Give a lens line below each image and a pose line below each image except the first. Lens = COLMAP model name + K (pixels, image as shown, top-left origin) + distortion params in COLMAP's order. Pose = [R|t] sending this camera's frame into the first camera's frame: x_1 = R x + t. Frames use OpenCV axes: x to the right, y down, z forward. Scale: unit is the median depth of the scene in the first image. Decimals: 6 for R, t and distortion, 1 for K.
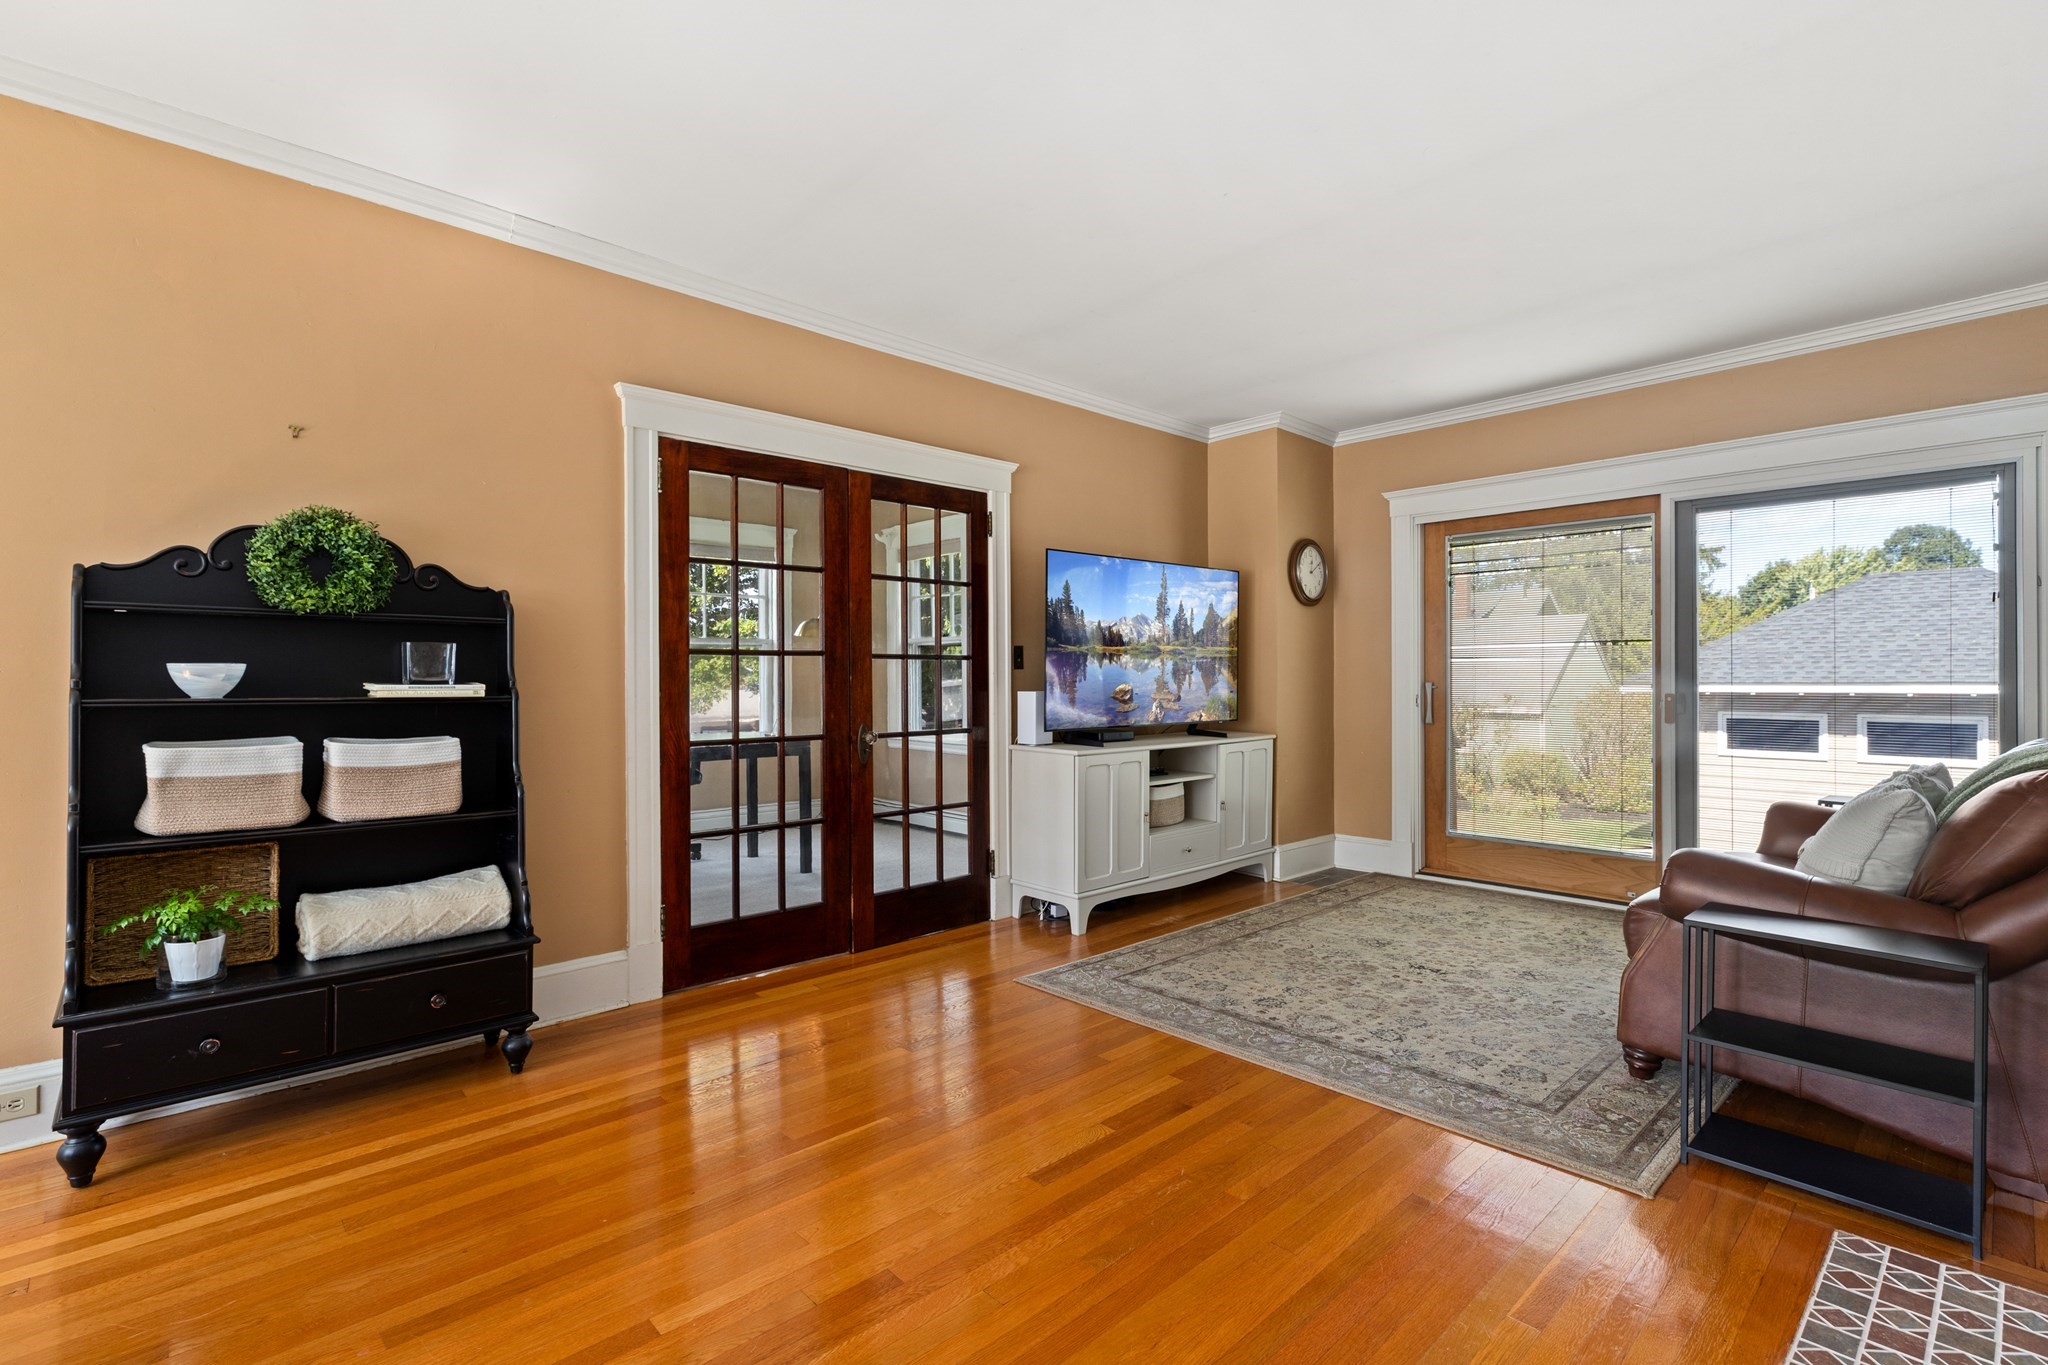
lens RADIAL K [[930.1, 0, 1024.0], [0, 930.1, 682.5], [0, 0, 1]] dist [0.000512, -0.000110]
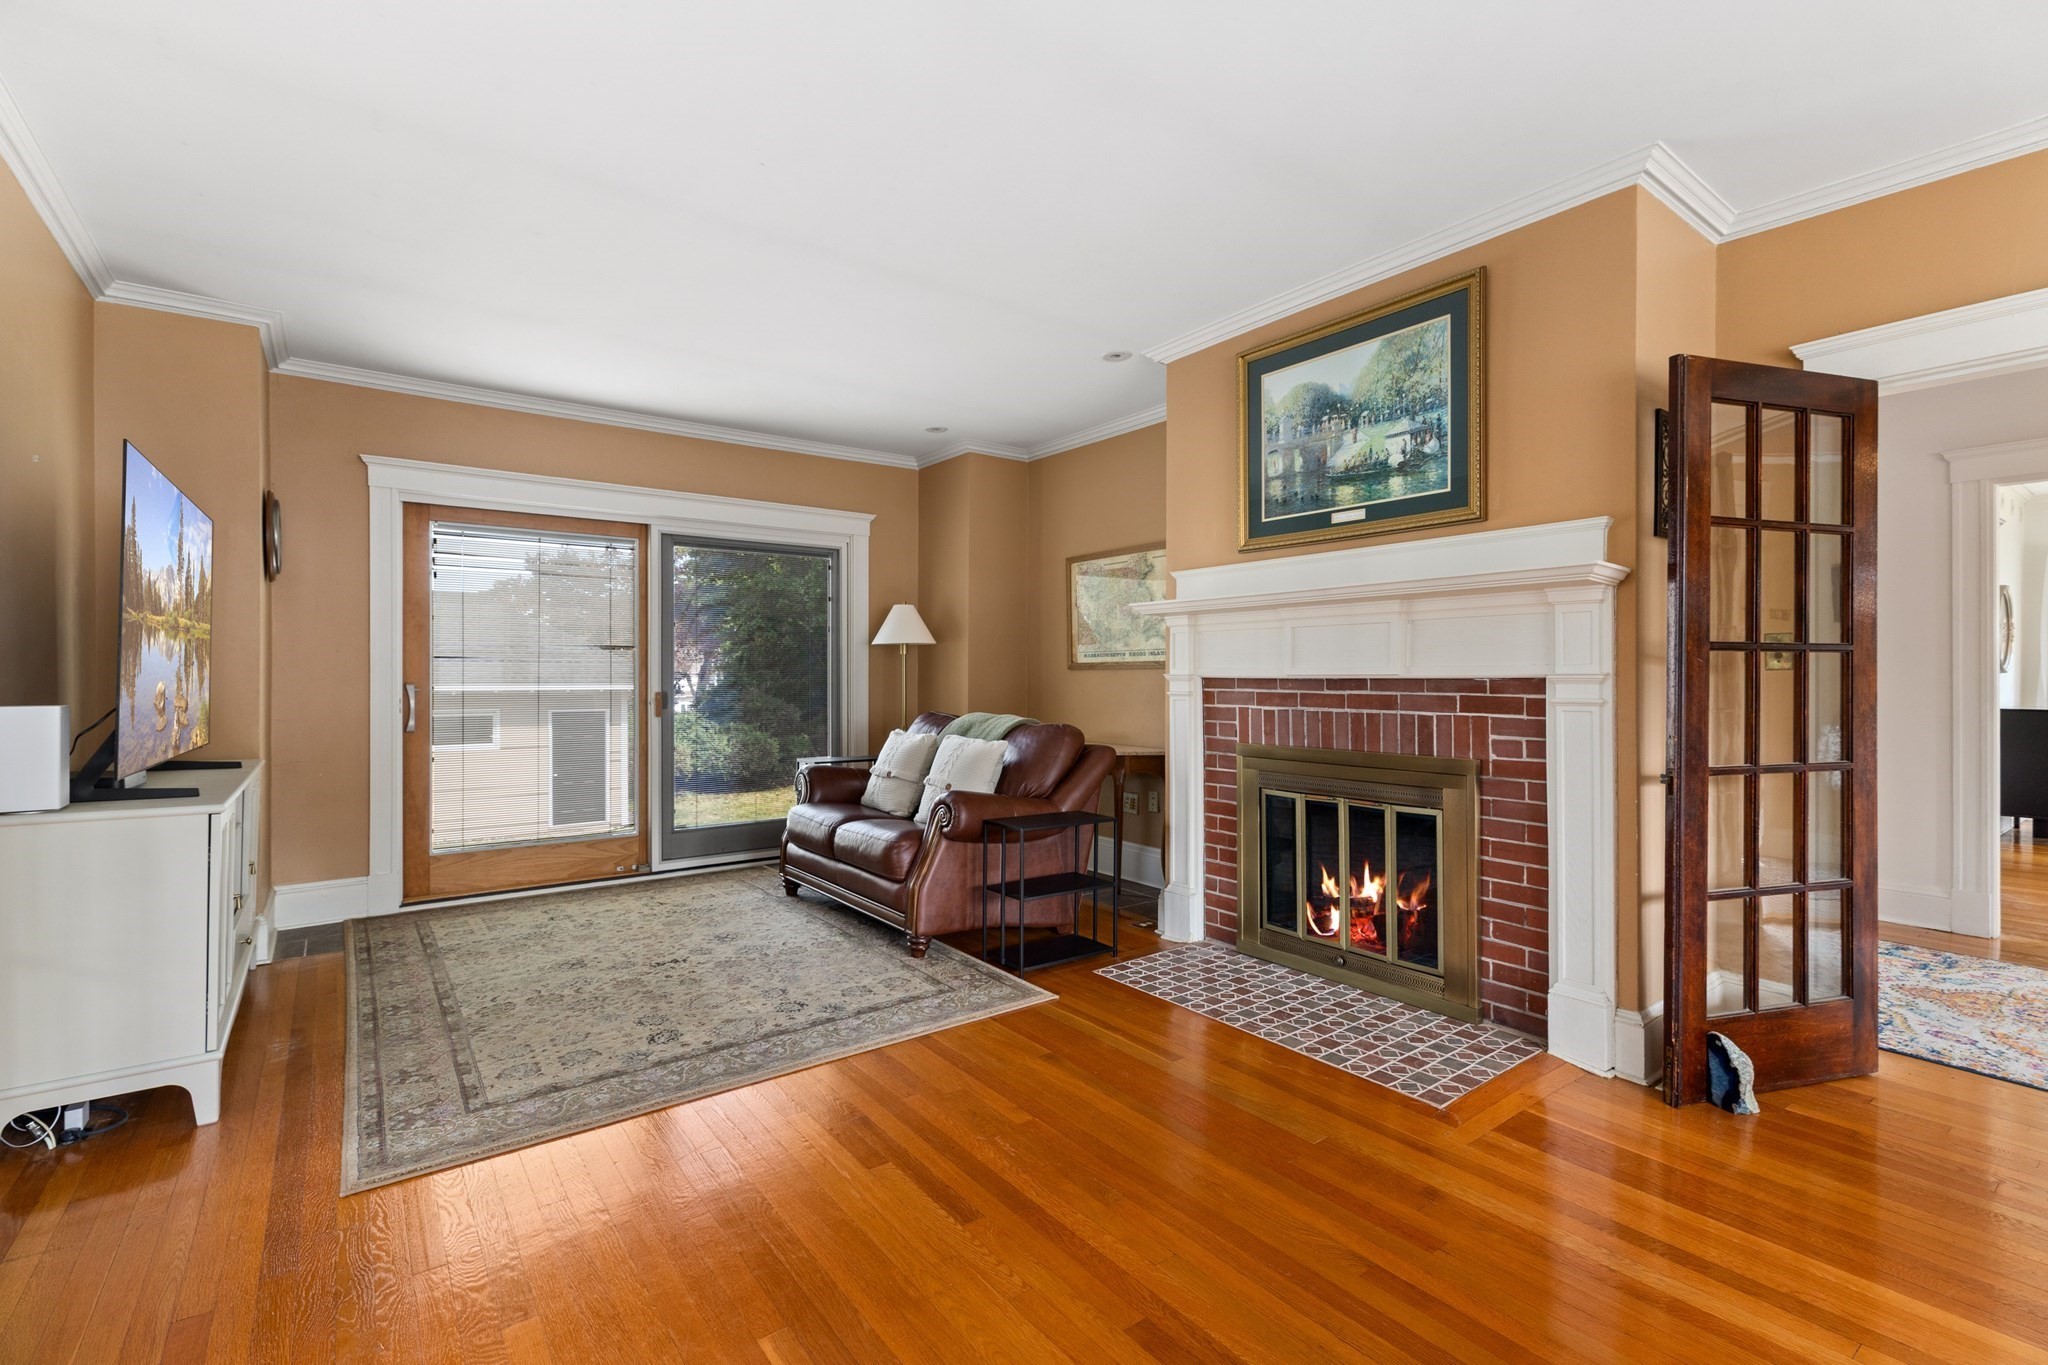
lens RADIAL K [[909.0, 0, 1022.1], [0, 909.0, 678.4], [0, 0, 1]] dist [0.001236, -0.000023]
pose [[0.107881, 0.003185, 0.994159, -0.697891], [0.004553, 0.999983, -0.003698, 0.000317], [-0.994153, 0.004926, 0.107865, 0.672516]]
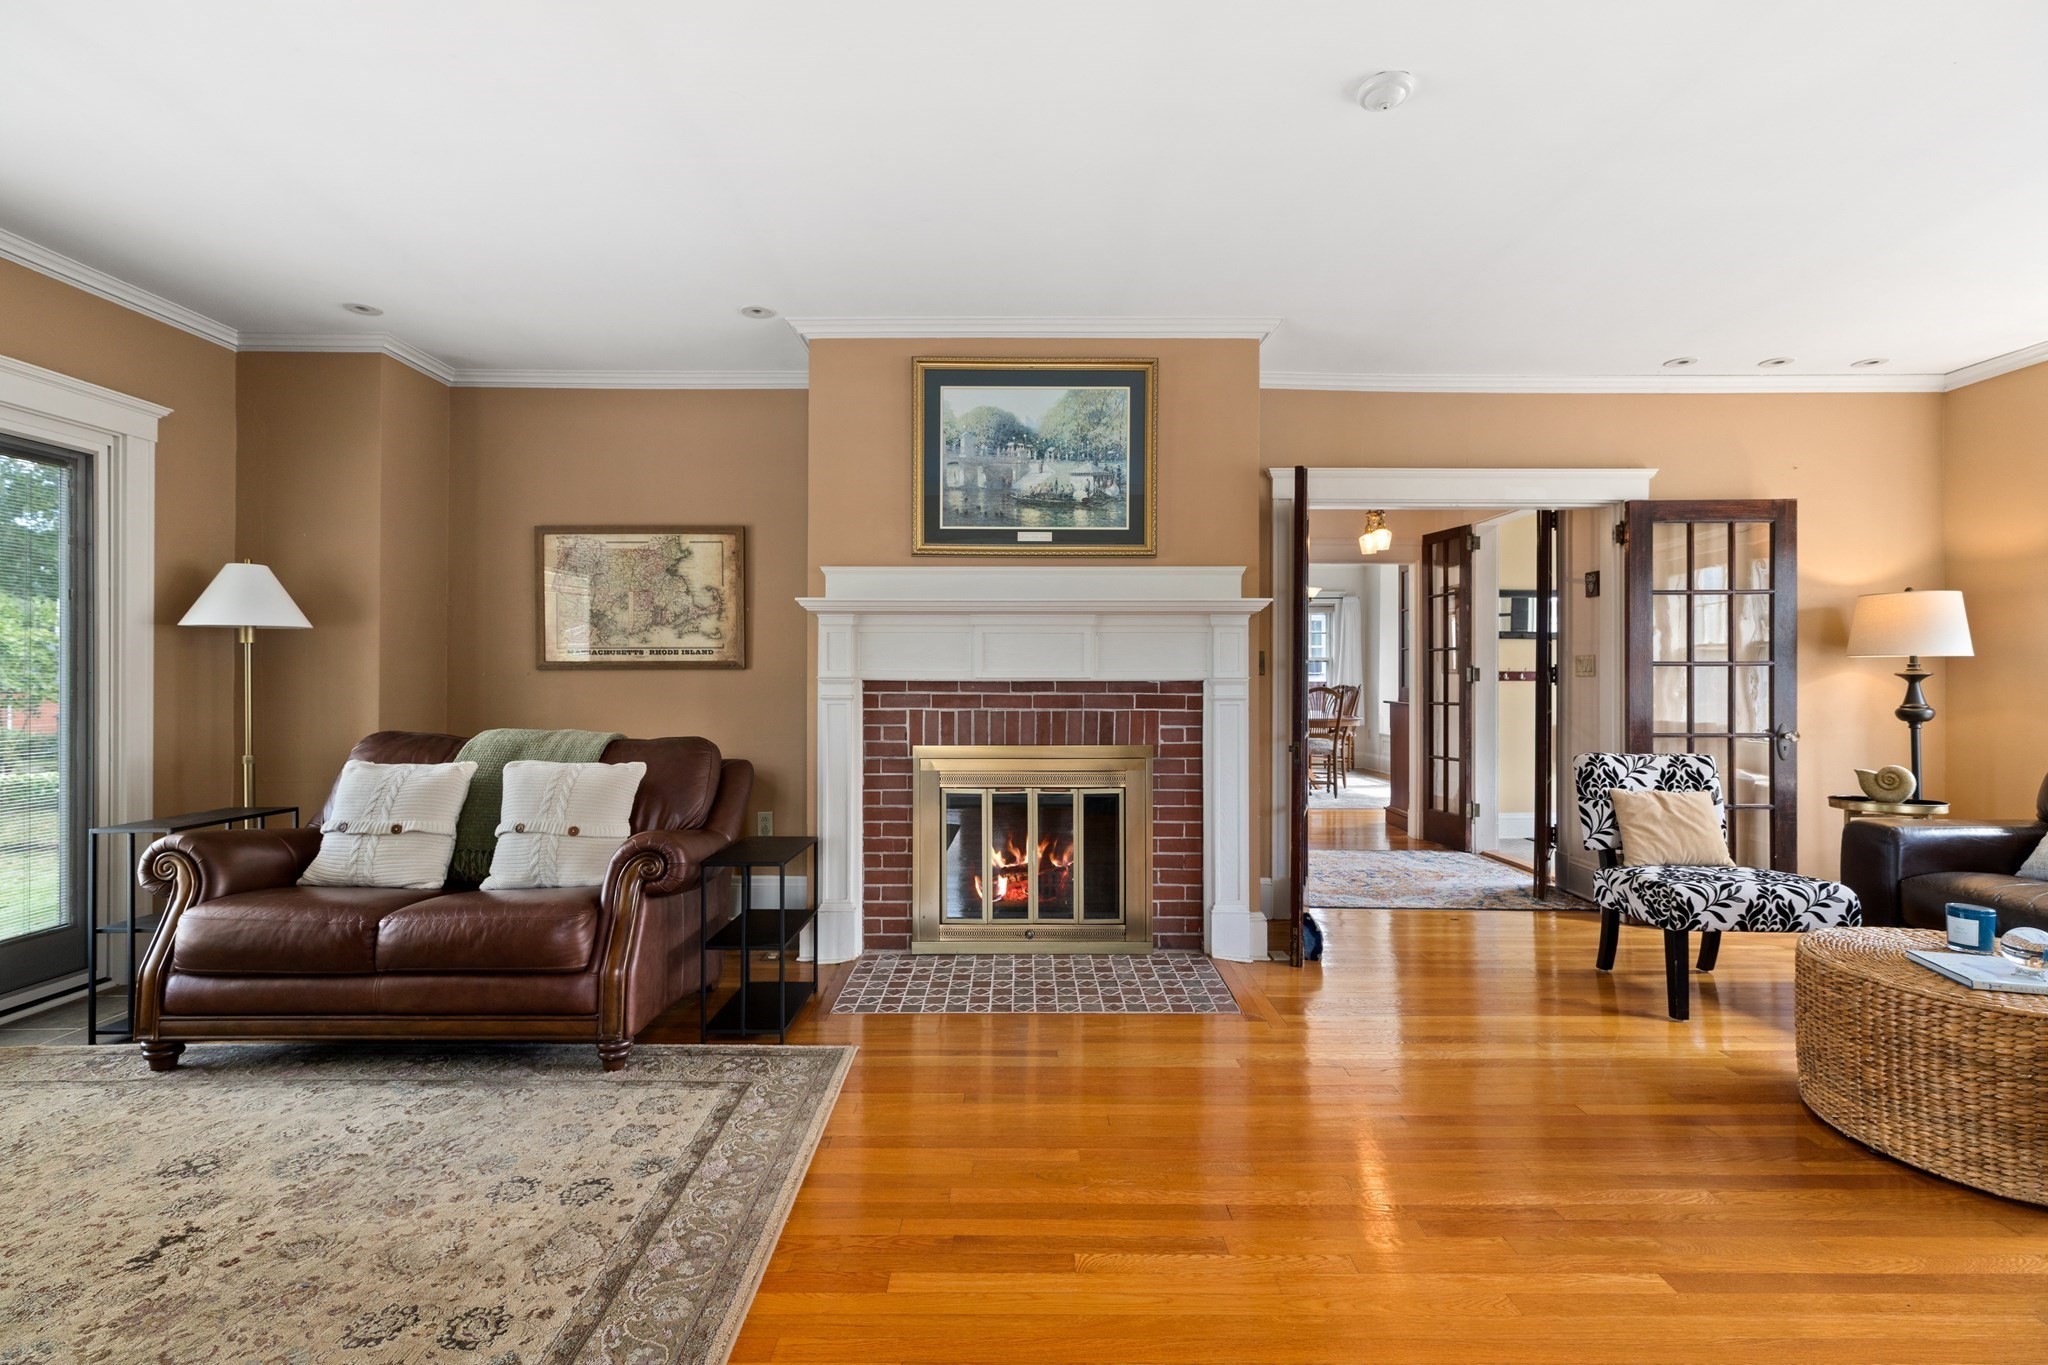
lens RADIAL K [[909.0, 0, 1022.1], [0, 909.0, 678.4], [0, 0, 1]] dist [0.001236, -0.000023]
pose [[-0.732582, 0.002736, 0.680674, -0.350253], [0.005853, 0.999980, 0.002280, -0.009824], [-0.680654, 0.005654, -0.732583, 1.398614]]
